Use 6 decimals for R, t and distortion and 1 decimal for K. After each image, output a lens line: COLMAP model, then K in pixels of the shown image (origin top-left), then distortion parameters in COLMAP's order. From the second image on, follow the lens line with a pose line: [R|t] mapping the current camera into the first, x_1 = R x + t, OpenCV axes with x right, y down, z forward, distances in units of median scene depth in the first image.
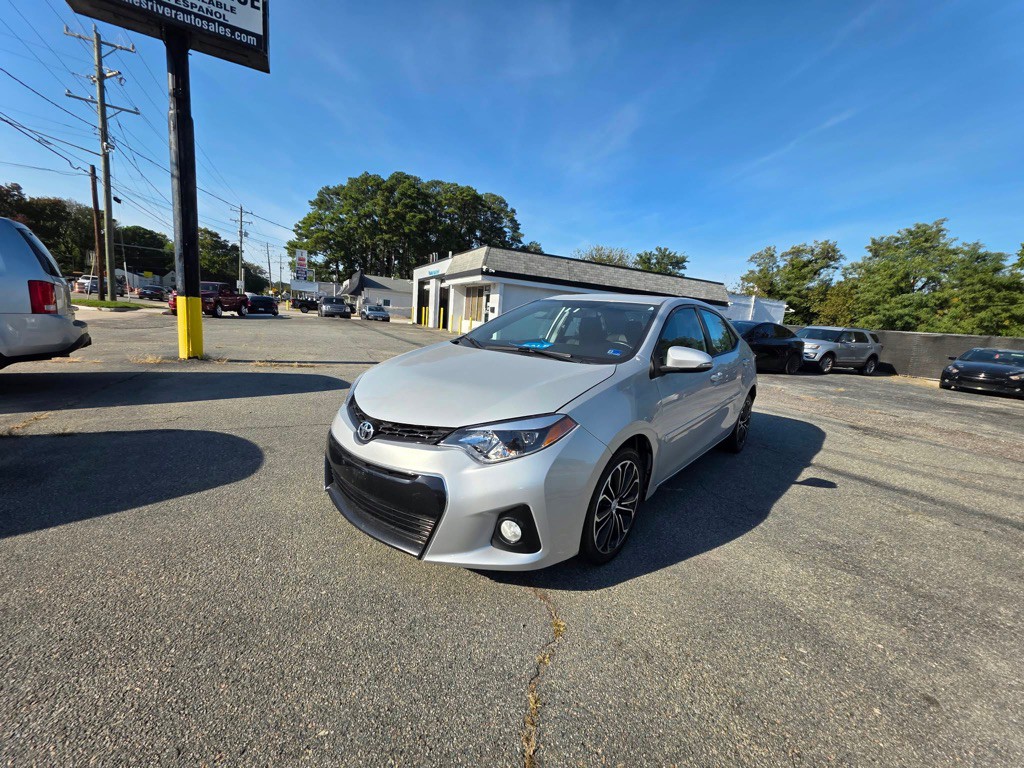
lens RADIAL K [[409.1, 0, 515.4], [0, 409.1, 384.8], [0, 0, 1]] dist [0.006980, 0.000437]
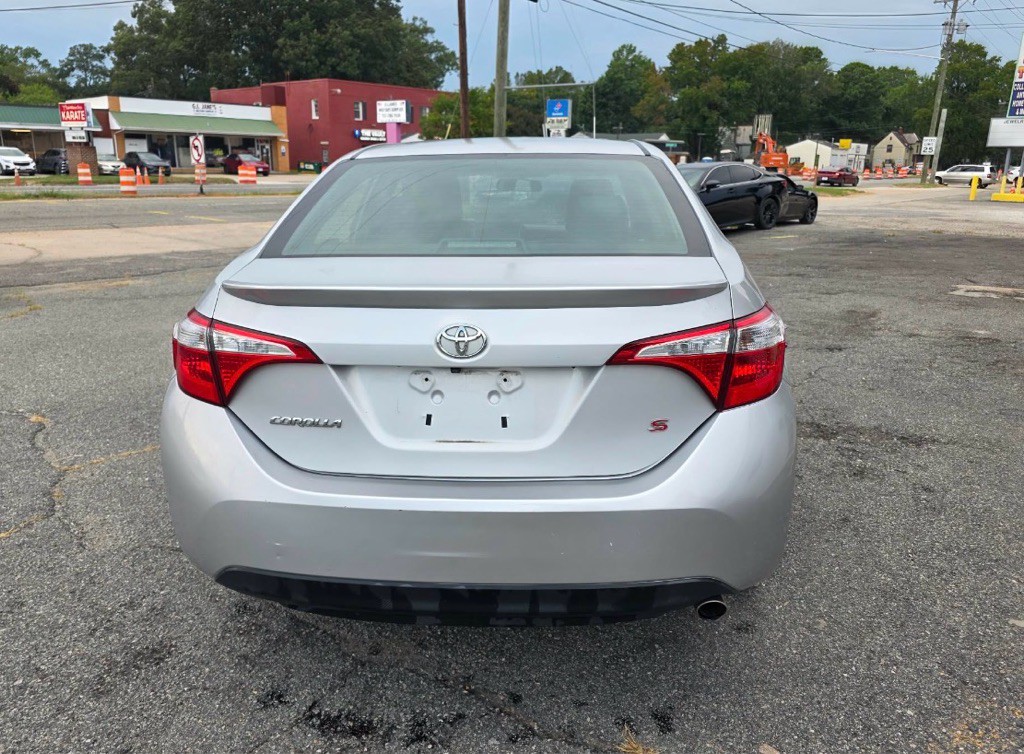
lens RADIAL K [[776.9, 0, 507.6], [0, 776.9, 373.0], [0, 0, 1]] dist [0.038987, -0.036975]
pose [[0.379356, 0.167965, -0.909877, -0.021000], [-0.131293, 0.983206, 0.126761, -0.113901], [0.915888, 0.071373, 0.395038, 0.633533]]
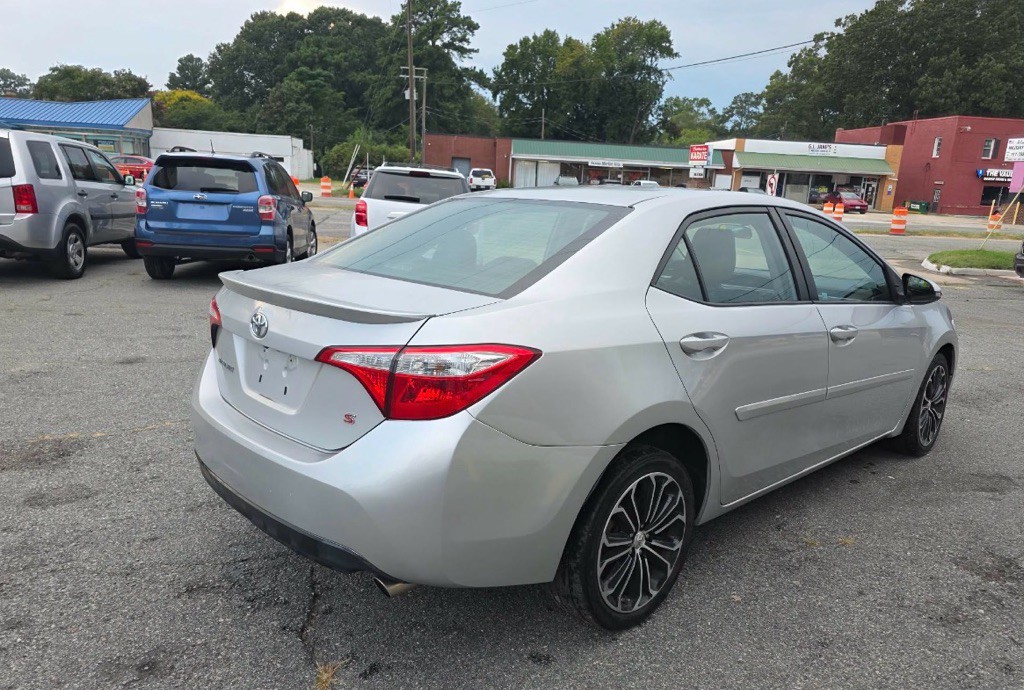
lens RADIAL K [[739.5, 0, 534.8], [0, 739.5, 380.1], [0, 0, 1]] dist [0.048732, -0.040798]
pose [[-0.329484, 0.151892, -0.931863, -0.008651], [-0.227218, 0.945212, 0.234407, -0.130320], [0.916413, 0.288969, -0.276920, 0.713821]]
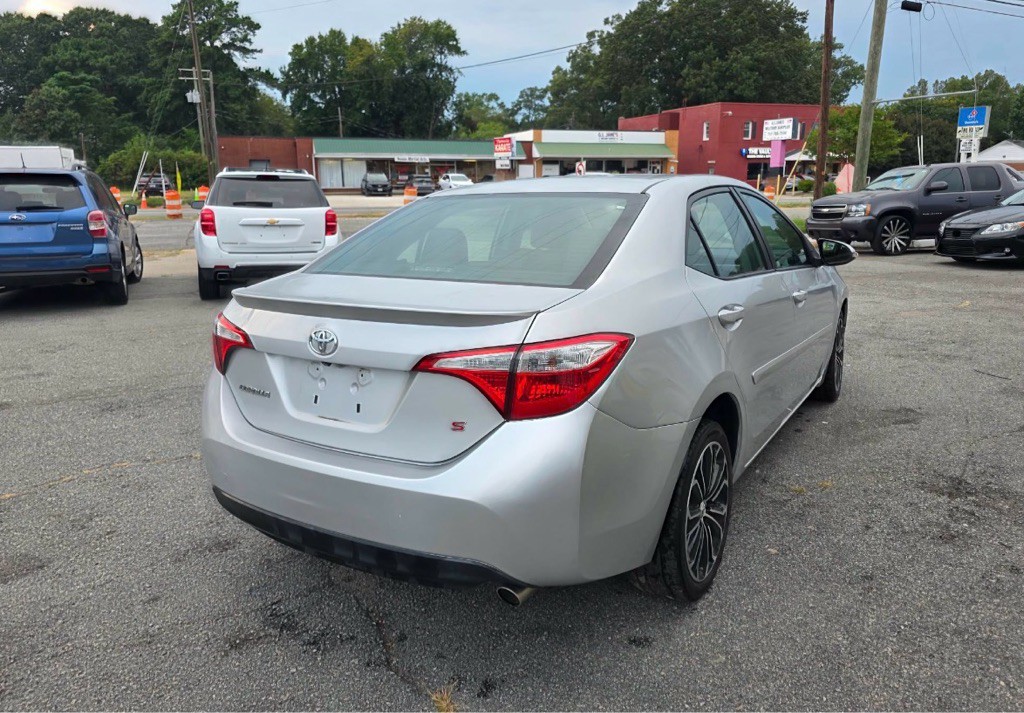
lens RADIAL K [[735.3, 0, 524.3], [0, 735.3, 345.1], [0, 0, 1]] dist [0.041828, -0.035197]
pose [[-0.092220, 0.142104, -0.985547, -0.002619], [-0.163081, 0.974244, 0.155734, -0.124097], [0.982293, 0.175086, -0.066671, 0.684086]]
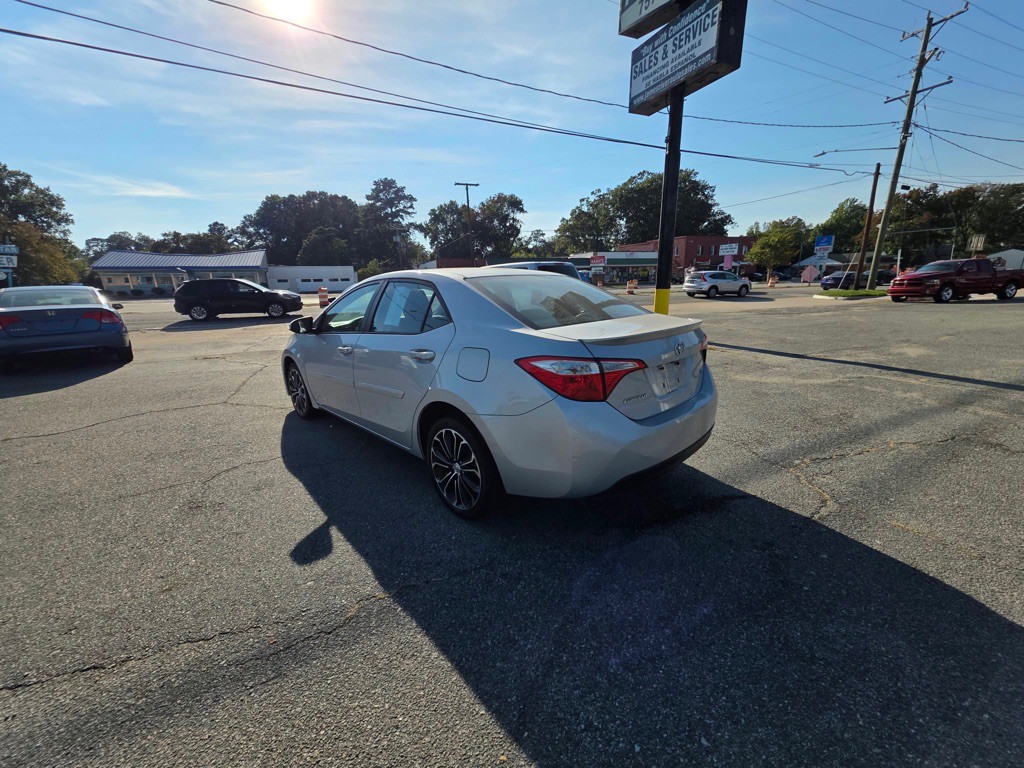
lens RADIAL K [[409.1, 0, 510.0], [0, 409.1, 381.2], [0, 0, 1]] dist [0.006980, 0.000437]
pose [[-0.089716, 0.162861, -0.982562, 0.194986], [-0.145472, 0.973817, 0.174694, -0.024609], [0.985286, 0.158608, -0.063676, 0.196159]]
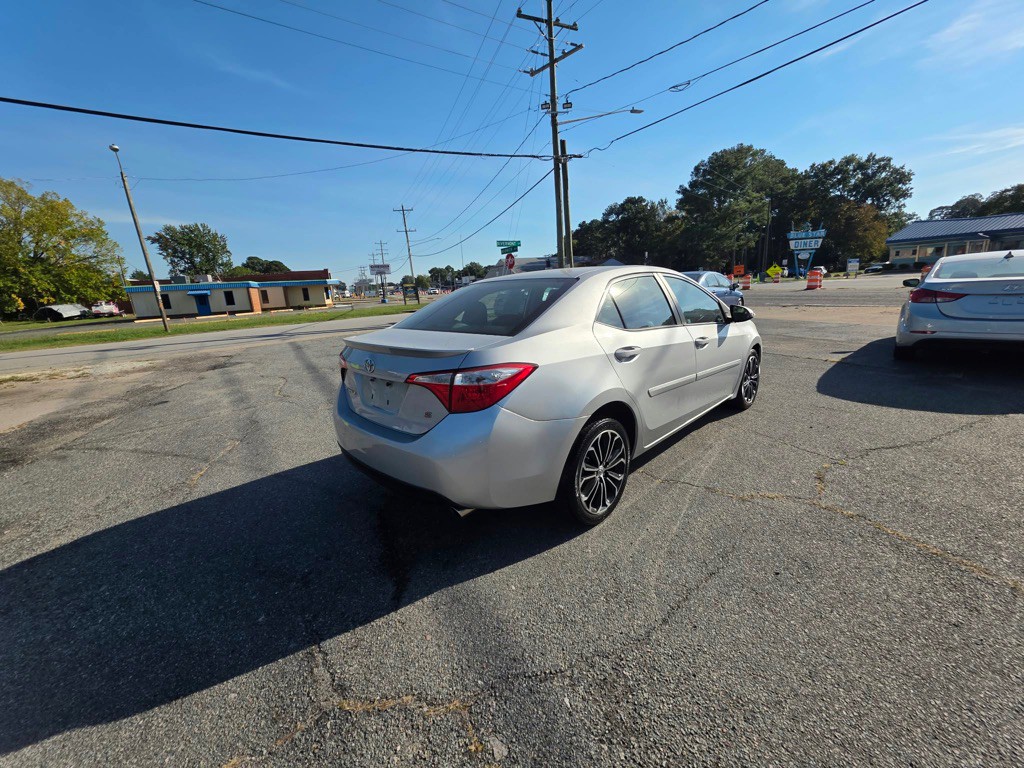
lens RADIAL K [[409.1, 0, 510.7], [0, 409.1, 382.2], [0, 0, 1]] dist [0.006980, 0.000437]
pose [[-0.997326, -0.037121, 0.062957, 0.059880], [-0.009771, 0.921399, 0.388495, -0.053900], [-0.072430, 0.386841, -0.919298, 0.312092]]
